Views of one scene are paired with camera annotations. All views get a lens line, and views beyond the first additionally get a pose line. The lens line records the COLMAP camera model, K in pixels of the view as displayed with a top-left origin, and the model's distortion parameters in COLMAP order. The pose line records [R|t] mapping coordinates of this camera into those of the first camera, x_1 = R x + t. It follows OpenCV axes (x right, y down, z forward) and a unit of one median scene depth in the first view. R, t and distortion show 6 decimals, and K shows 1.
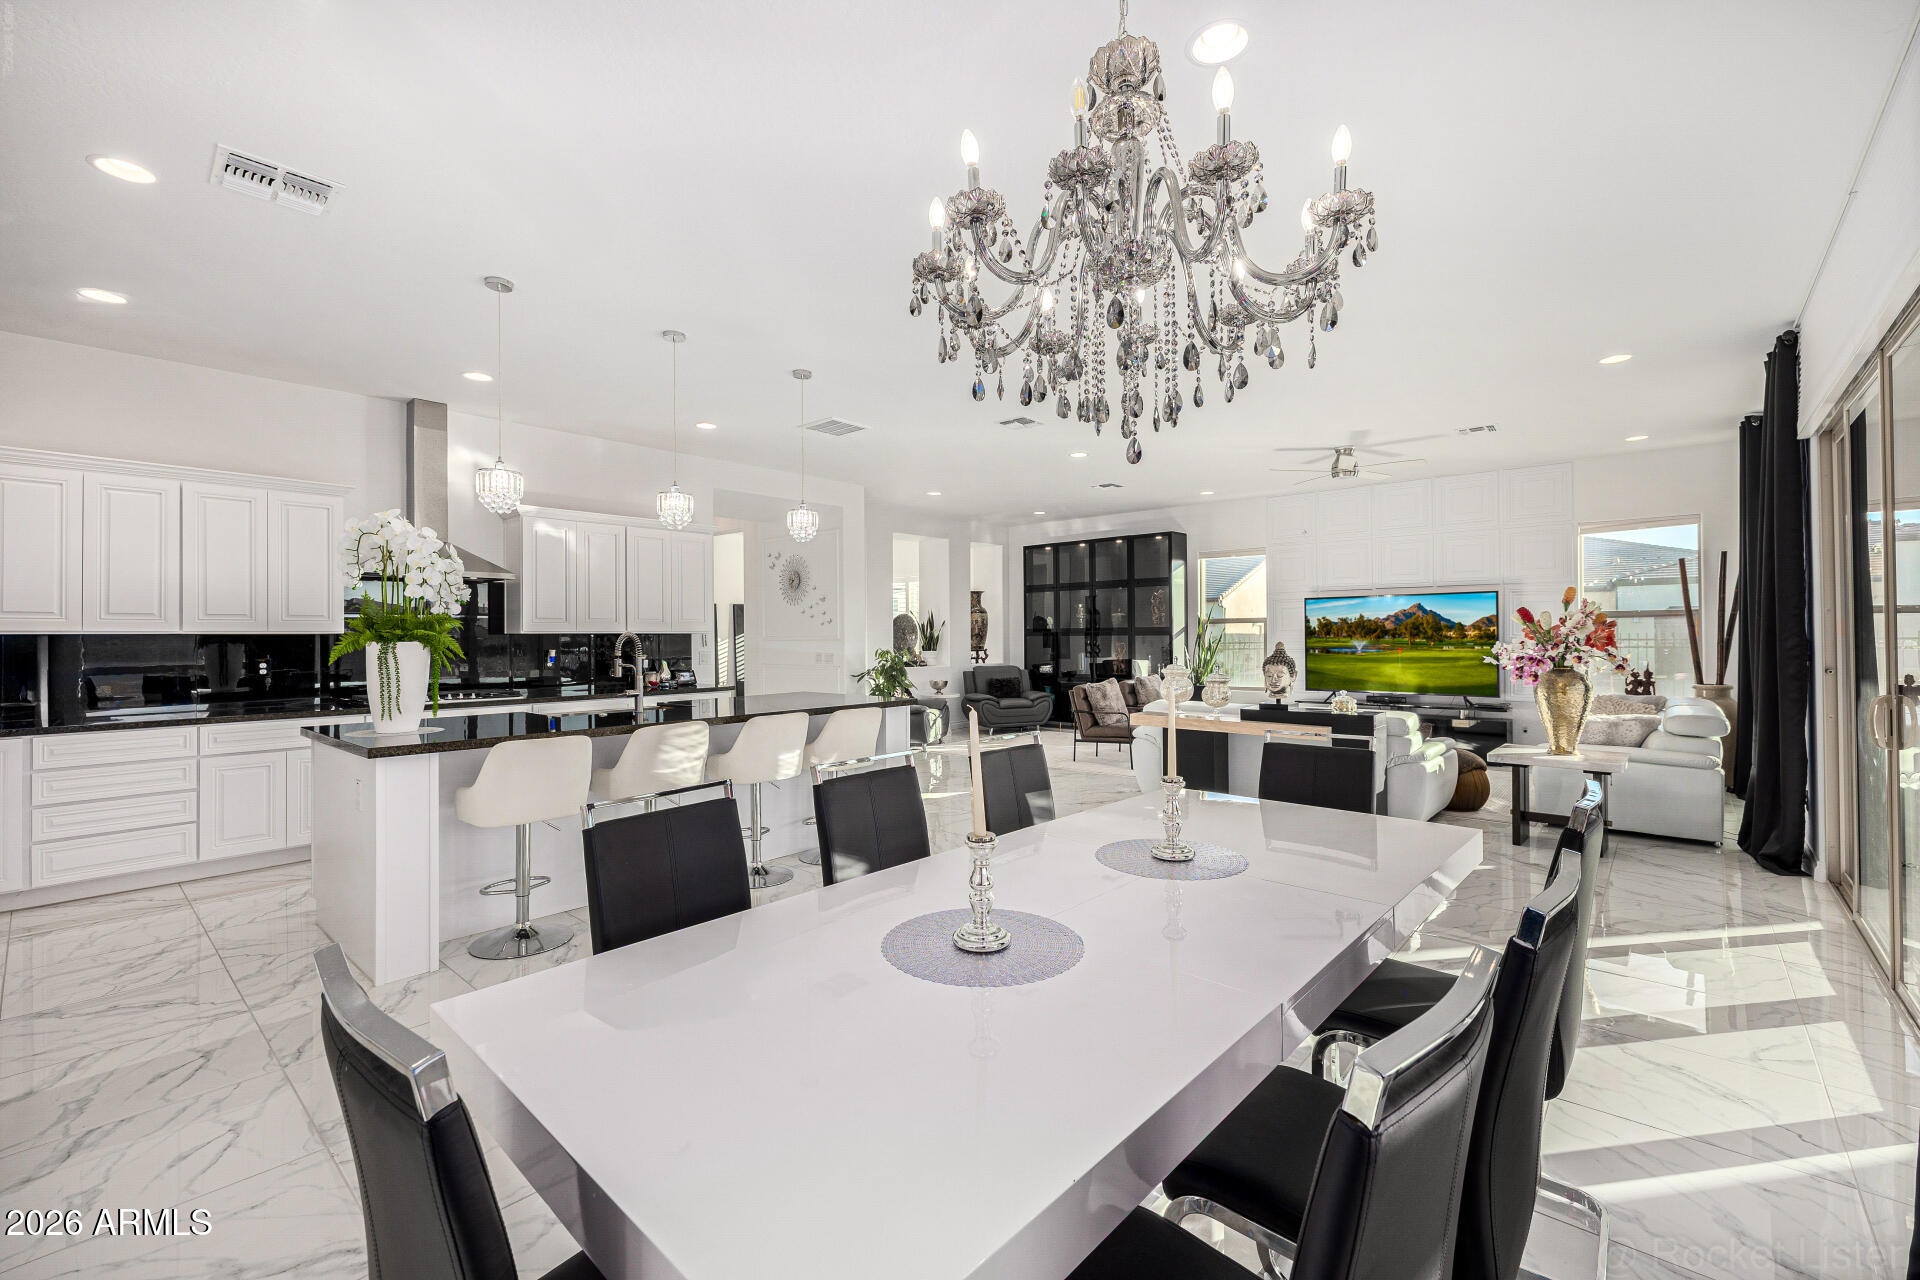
lens RADIAL K [[818.0, 0, 958.6], [0, 818.0, 632.2], [0, 0, 1]] dist [0.007828, -0.000521]
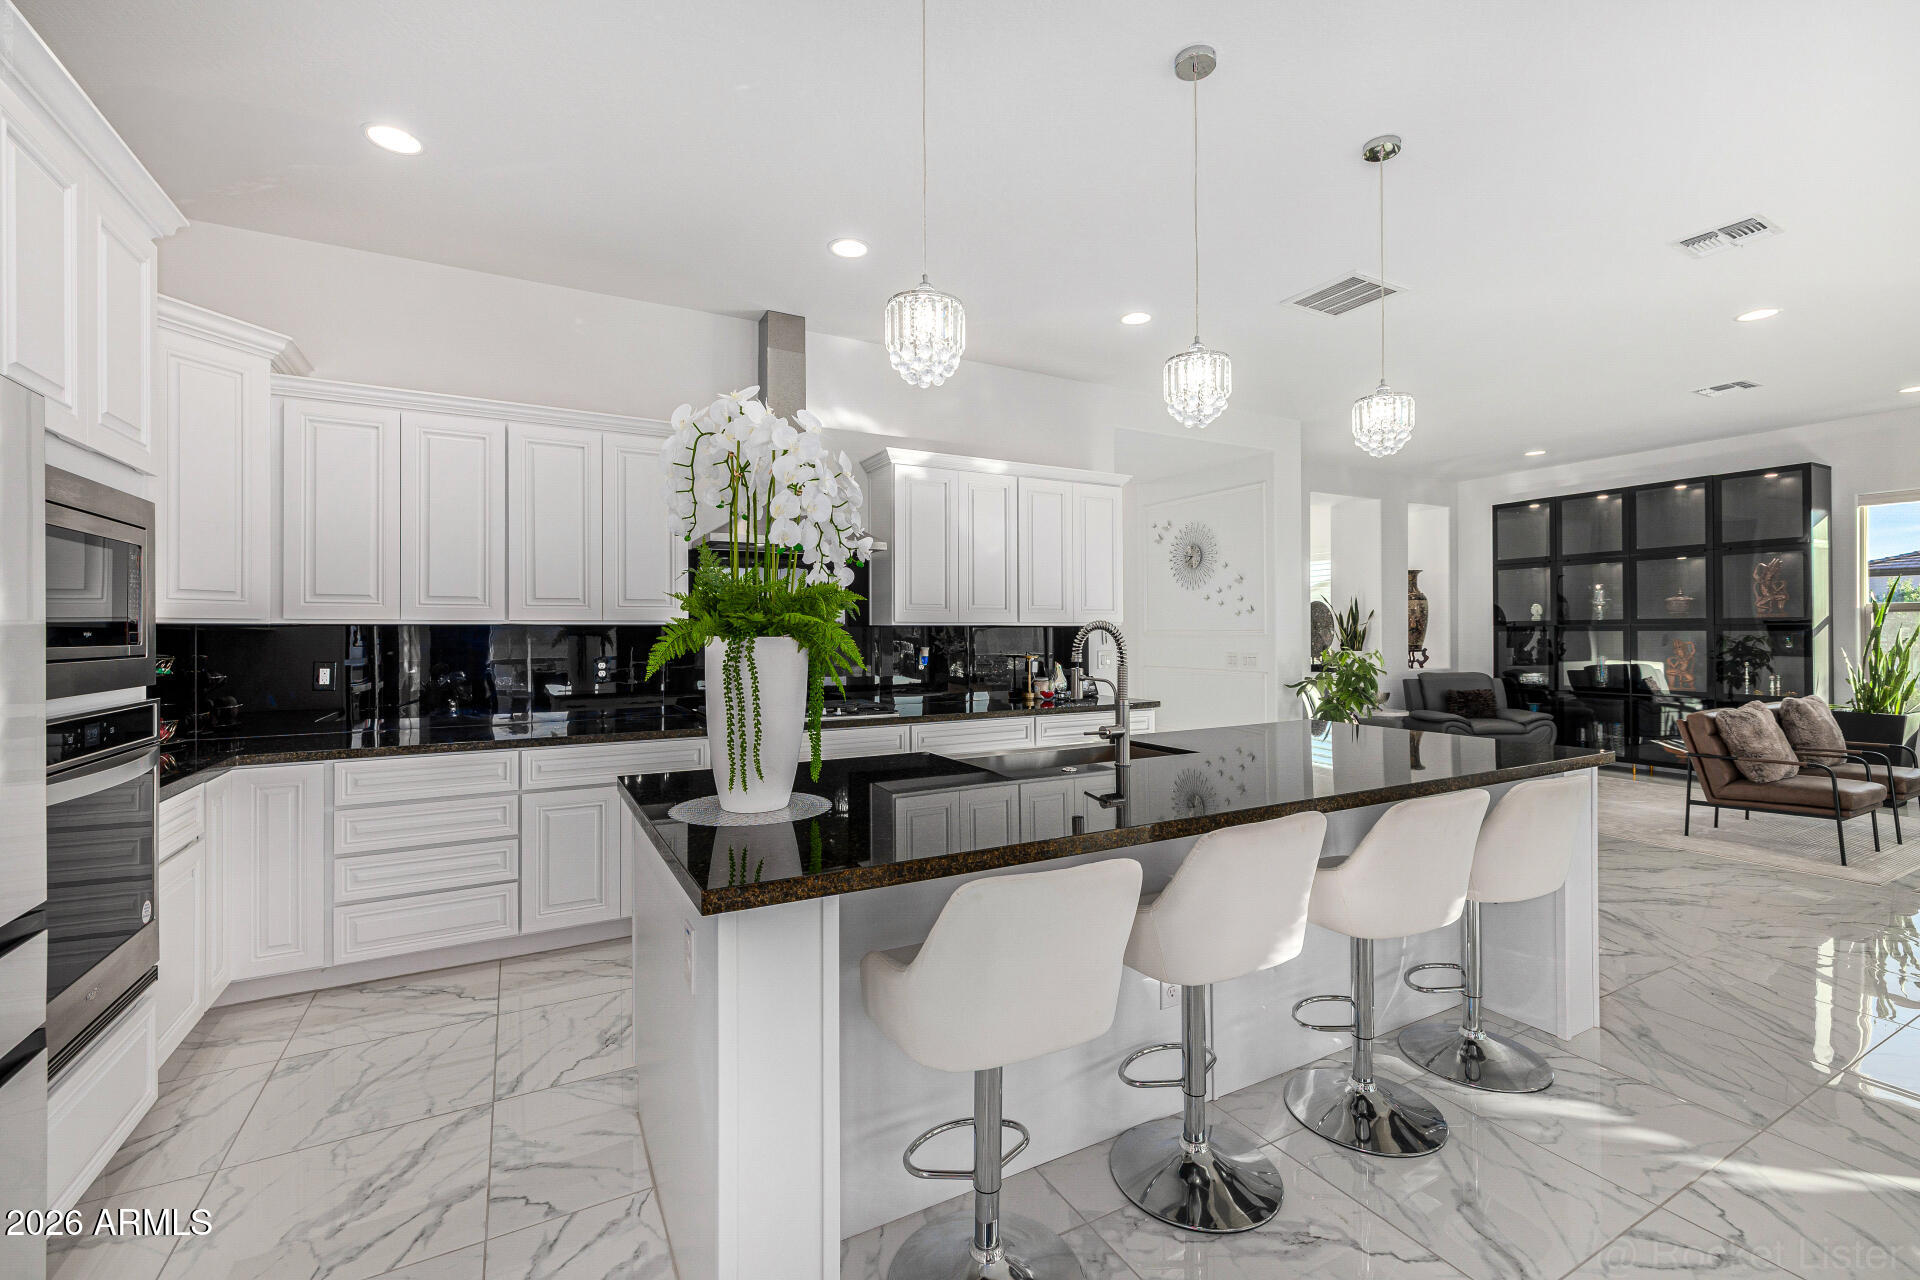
lens RADIAL K [[818.0, 0, 960.2], [0, 818.0, 633.2], [0, 0, 1]] dist [0.007828, -0.000521]
pose [[0.942206, 0.003751, -0.335014, -0.165047], [-0.001261, 0.999970, 0.007650, 0.002264], [0.335033, -0.006785, 0.942182, 0.236345]]
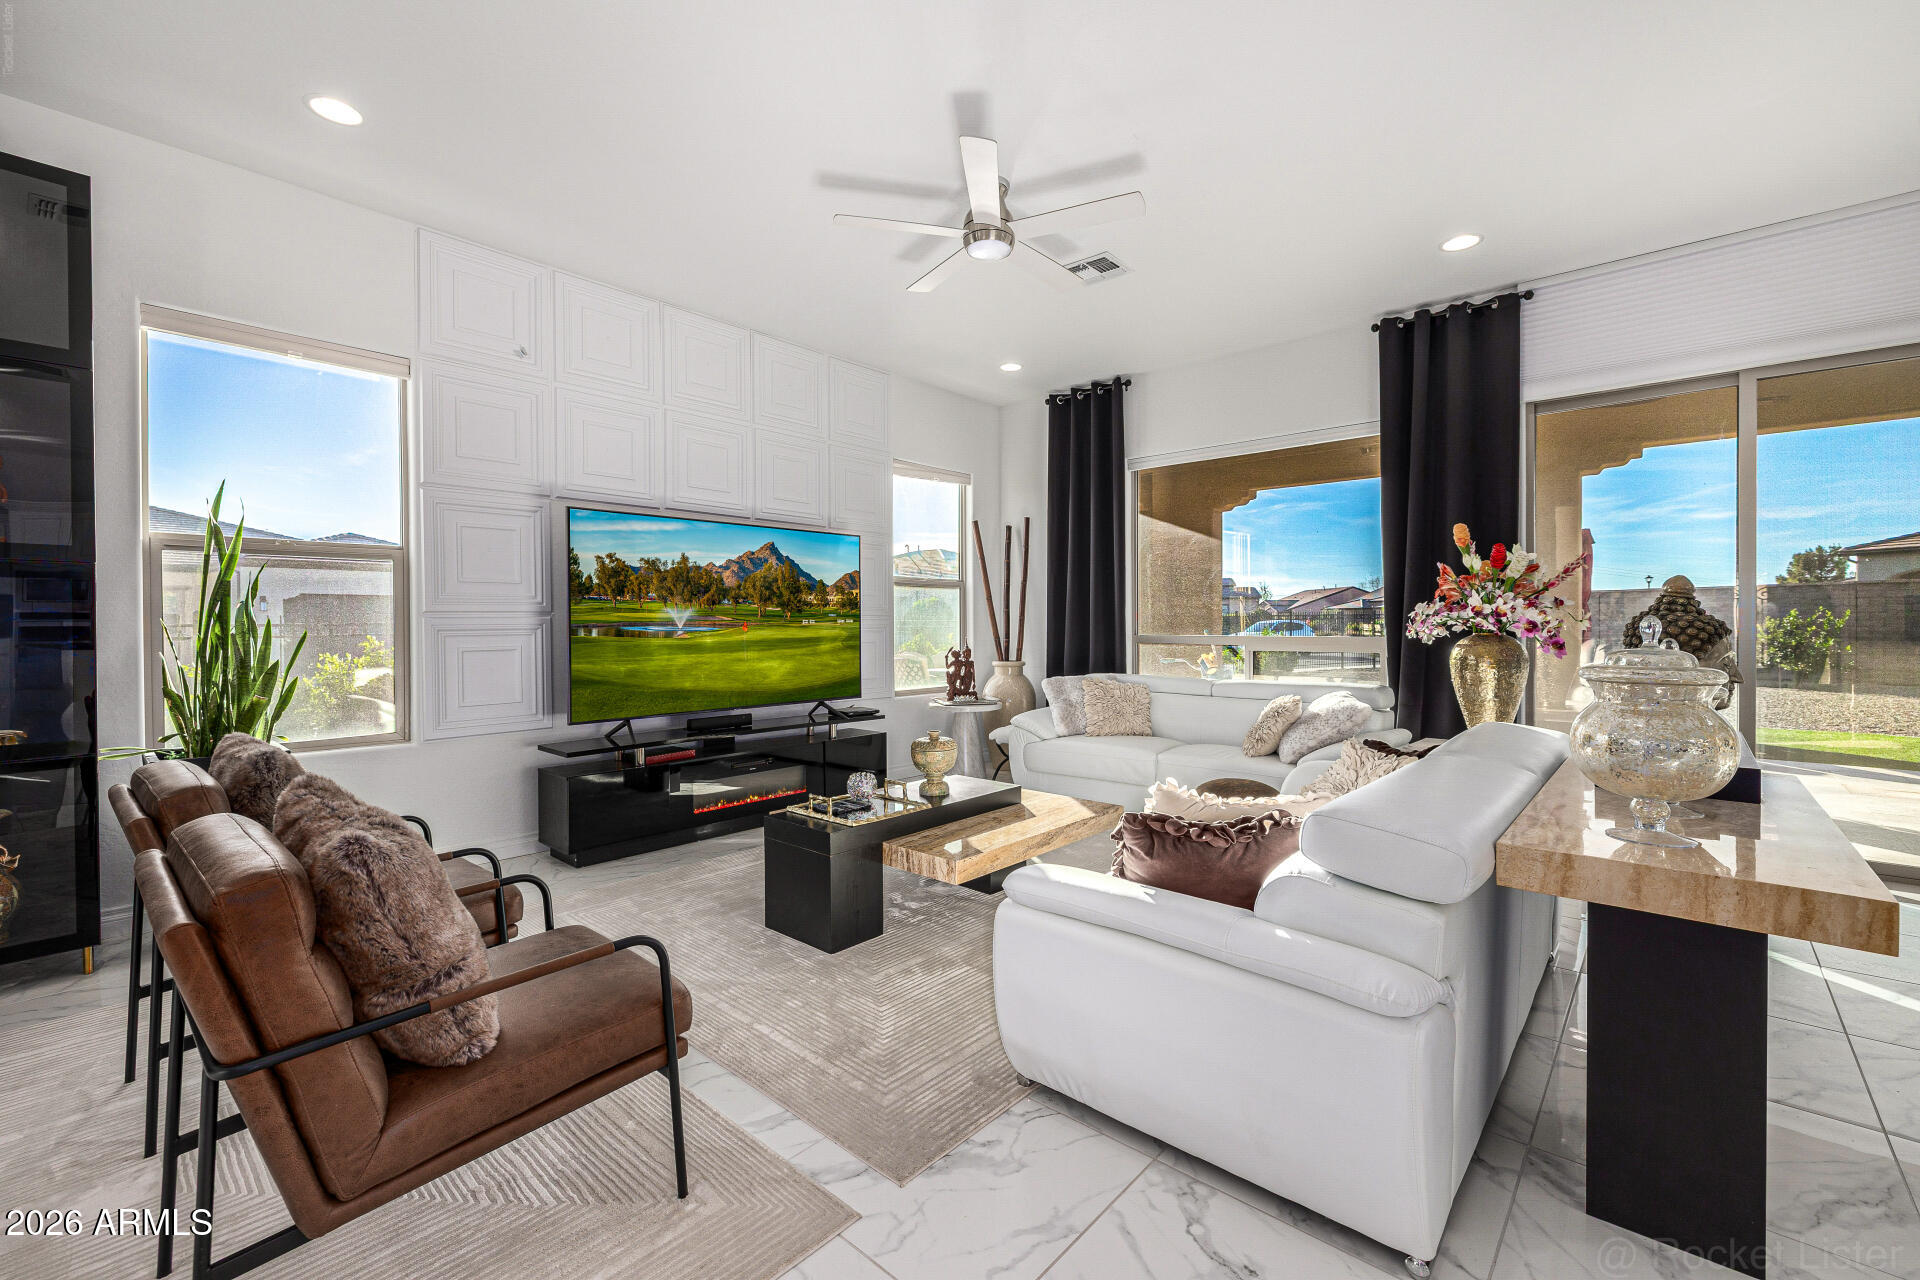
lens RADIAL K [[818.0, 0, 956.9], [0, 818.0, 631.3], [0, 0, 1]] dist [0.007828, -0.000521]
pose [[0.005472, -0.004769, 0.999974, 0.004400], [-0.005347, 0.999974, 0.004798, 0.021829], [-0.999971, -0.005373, 0.005447, 0.870016]]
